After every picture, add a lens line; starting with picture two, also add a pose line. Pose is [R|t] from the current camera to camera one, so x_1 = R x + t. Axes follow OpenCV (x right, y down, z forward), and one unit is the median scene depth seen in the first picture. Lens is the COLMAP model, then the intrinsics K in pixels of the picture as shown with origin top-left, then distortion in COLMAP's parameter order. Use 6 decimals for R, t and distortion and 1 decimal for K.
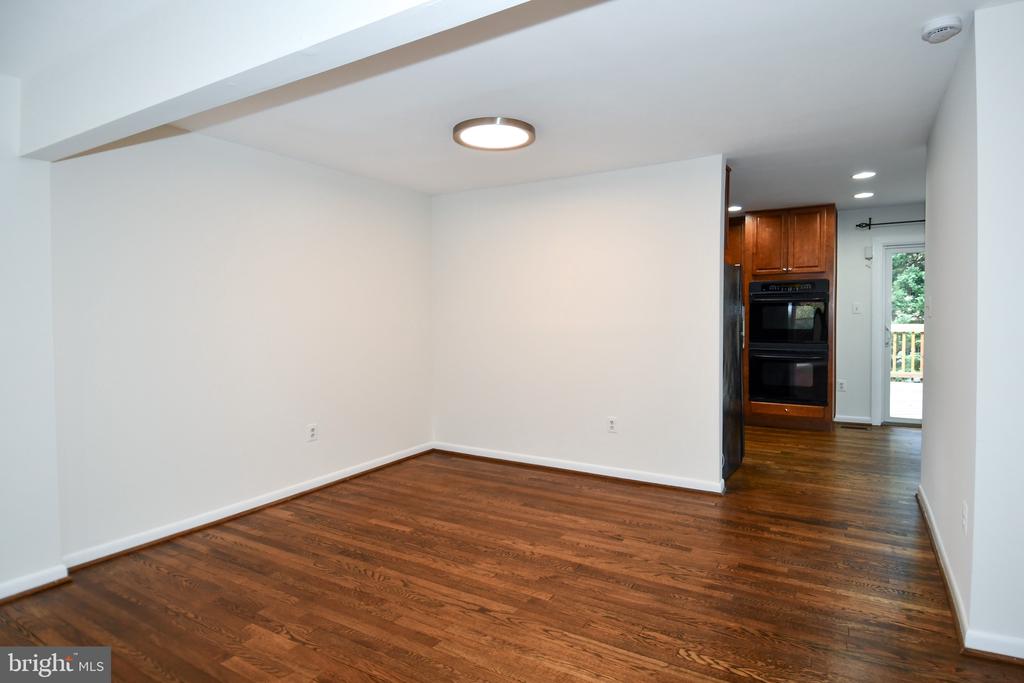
lens RADIAL K [[549.6, 0, 485.0], [0, 549.6, 327.7], [0, 0, 1]] dist [-0.001335, -0.009554]
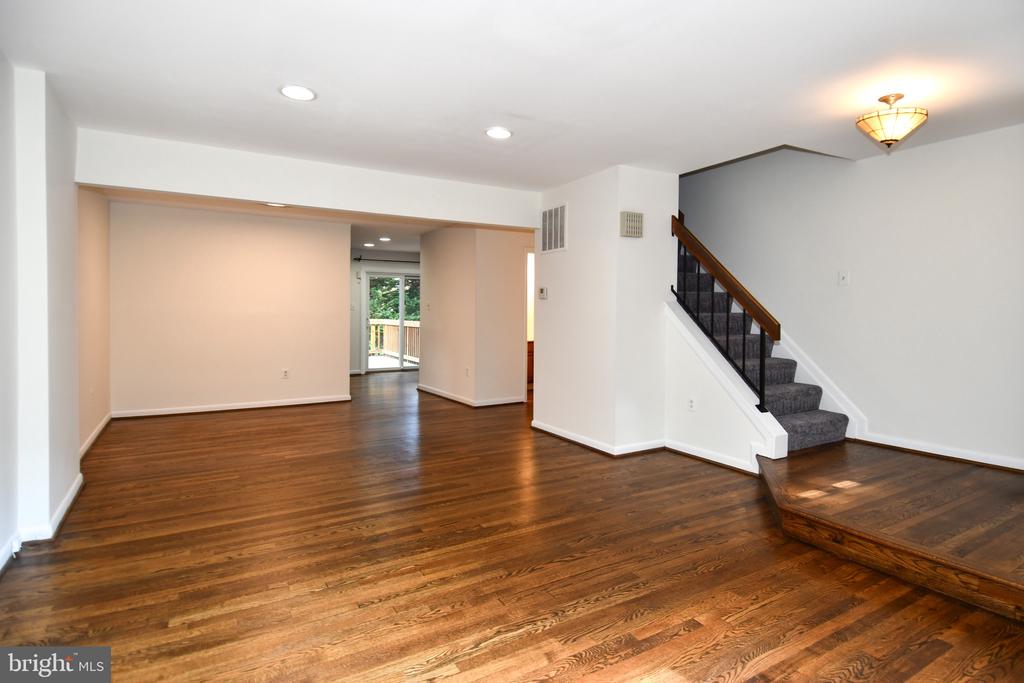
lens RADIAL K [[549.6, 0, 512.0], [0, 549.6, 334.4], [0, 0, 1]] dist [-0.001335, -0.009554]
pose [[0.461680, -0.018952, 0.886844, -0.674259], [0.013309, 0.999807, 0.014438, 0.034680], [-0.886946, 0.005138, 0.461844, -0.254766]]
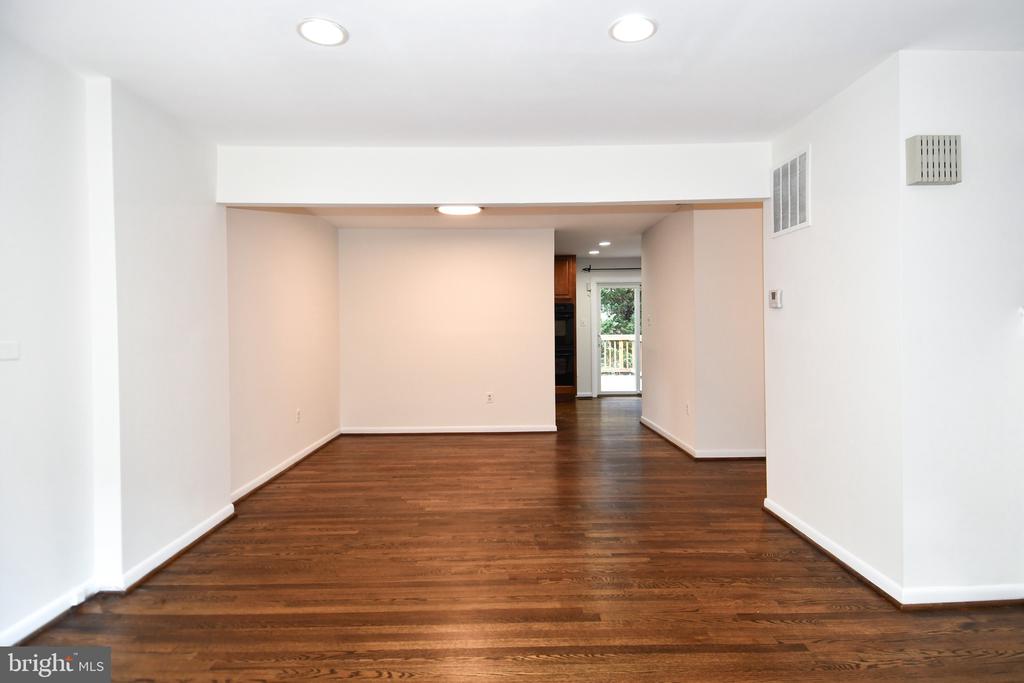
lens RADIAL K [[549.6, 0, 510.2], [0, 549.6, 336.2], [0, 0, 1]] dist [-0.001335, -0.009554]
pose [[0.840351, -0.009535, 0.541959, -0.364791], [0.018815, 0.999756, -0.011585, 0.018753], [-0.541717, 0.019932, 0.840325, -0.206939]]
